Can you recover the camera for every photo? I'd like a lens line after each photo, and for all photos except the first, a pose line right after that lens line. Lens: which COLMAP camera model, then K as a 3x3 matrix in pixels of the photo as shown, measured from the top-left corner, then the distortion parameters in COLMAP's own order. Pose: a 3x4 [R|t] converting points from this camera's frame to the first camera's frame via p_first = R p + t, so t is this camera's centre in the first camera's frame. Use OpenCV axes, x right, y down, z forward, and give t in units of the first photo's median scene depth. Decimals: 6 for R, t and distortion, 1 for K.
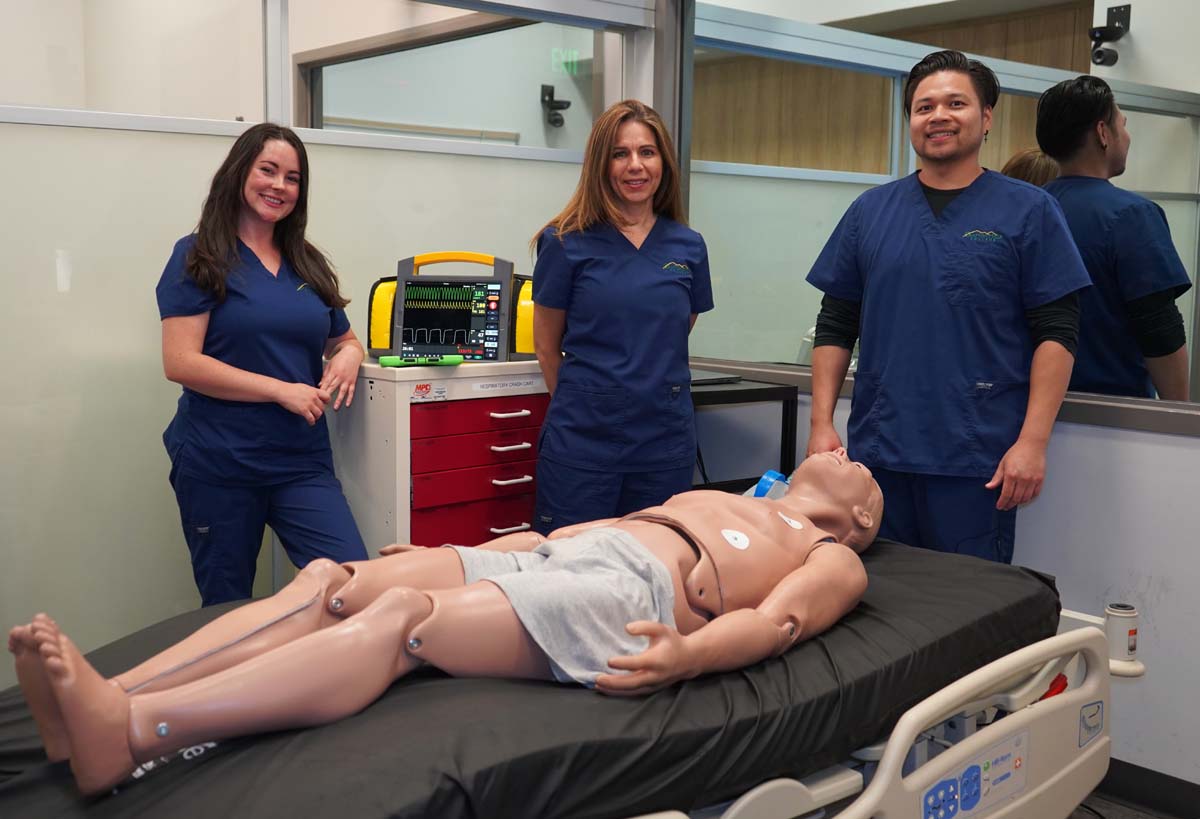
lens RADIAL K [[1321.3, 0, 612.7], [0, 1321.3, 428.3], [0, 0, 1]] dist [0.010730, 0.000000]
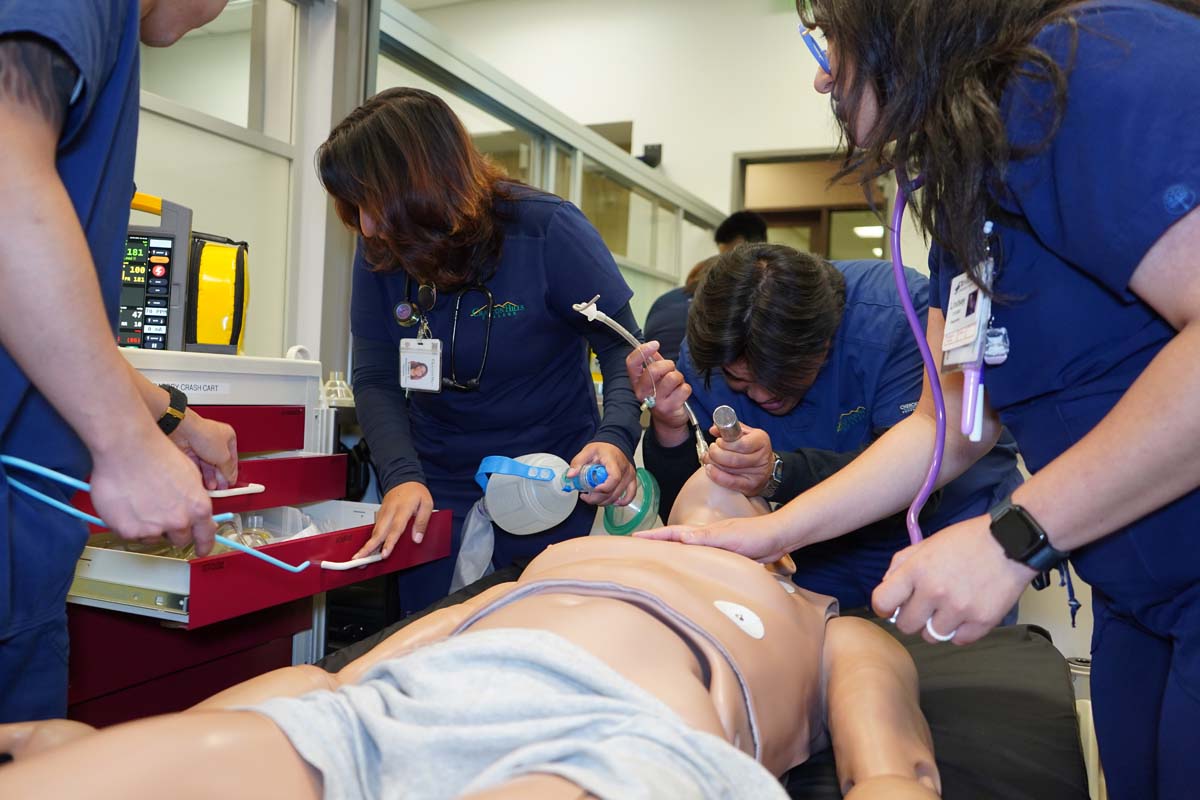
lens RADIAL K [[942.6, 0, 590.6], [0, 942.6, 416.7], [0, 0, 1]] dist [-0.002147, 0.018661]
pose [[0.901898, 0.013644, 0.431733, -0.107459], [0.026204, 0.995932, -0.086213, 0.027776], [-0.431153, 0.089069, 0.897872, 0.537231]]
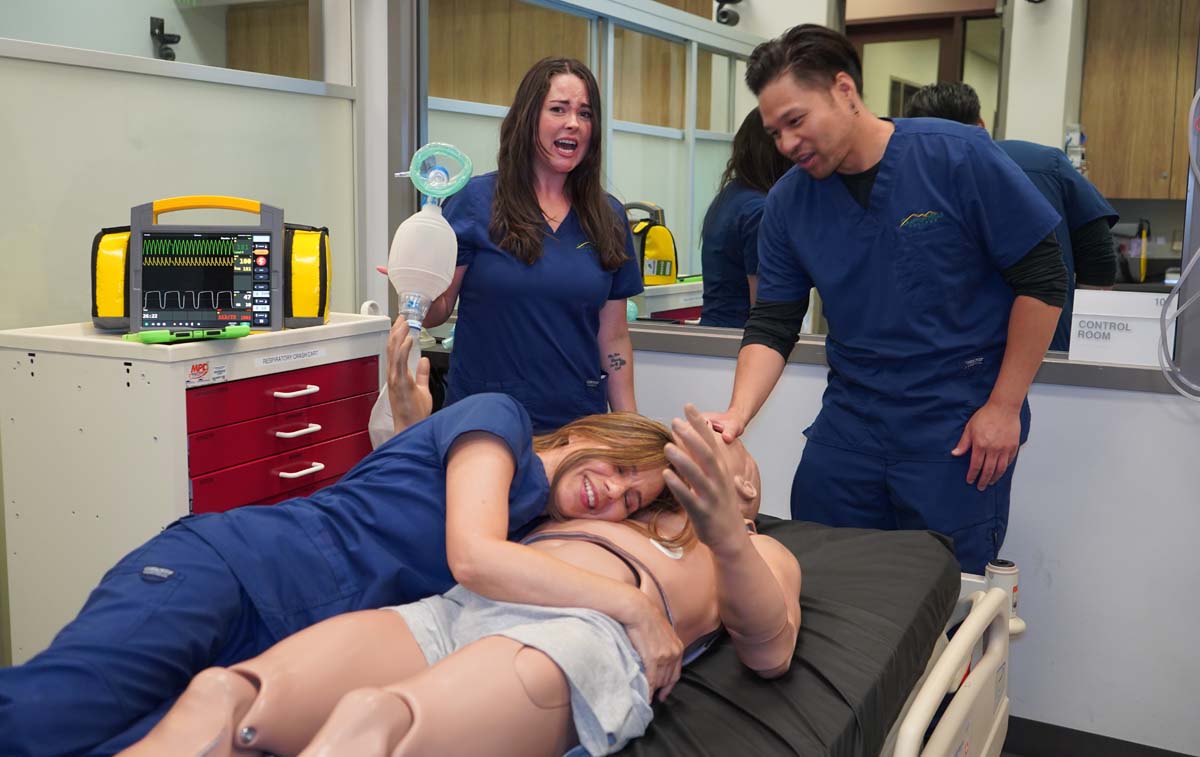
lens RADIAL K [[1200.8, 0, 618.5], [0, 1200.8, 338.0], [0, 0, 1]] dist [0.007734, 0.000000]
pose [[0.933857, -0.041246, 0.355259, -0.165171], [0.045371, 0.998965, -0.003284, -0.035044], [-0.354756, 0.019185, 0.934762, 0.236429]]
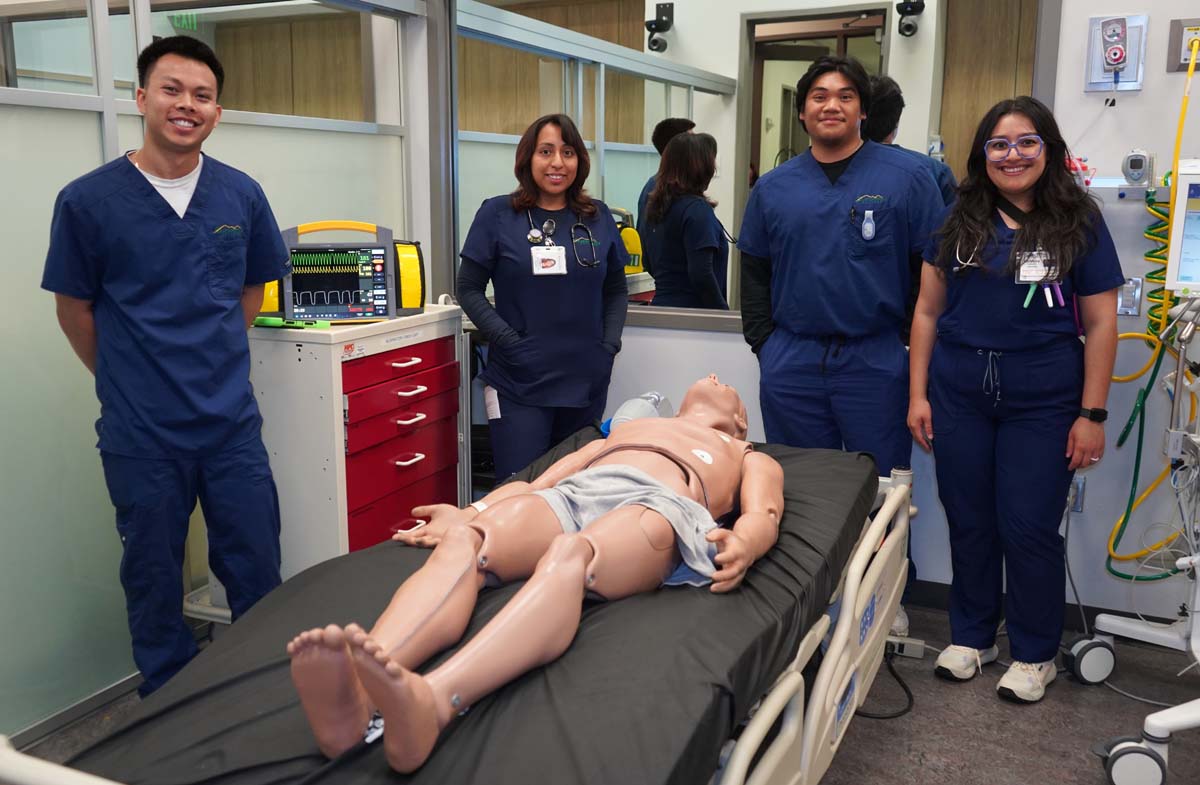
lens RADIAL K [[1077.7, 0, 605.7], [0, 1077.7, 400.6], [0, 0, 1]] dist [-0.002390, -0.019246]
pose [[0.900996, -0.094917, 0.423316, -0.347544], [0.063488, 0.994115, 0.087774, -0.052838], [-0.429156, -0.052209, 0.901720, 0.079356]]
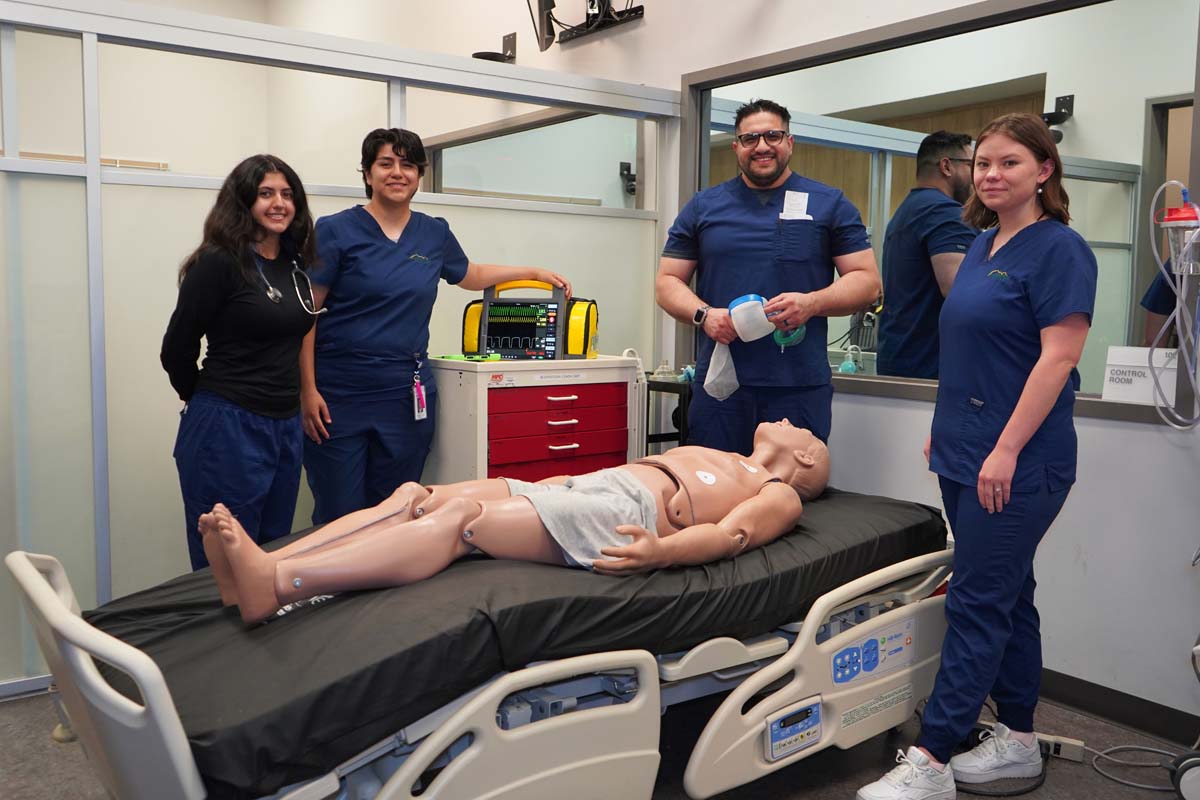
lens RADIAL K [[1093.1, 0, 639.2], [0, 1093.1, 418.1], [0, 0, 1]] dist [0.028069, -0.052097]
pose [[0.998449, 0.005040, -0.055443, 0.069329], [-0.006456, 0.999657, -0.025383, 0.040653], [0.055296, 0.025702, 0.998139, -0.136108]]
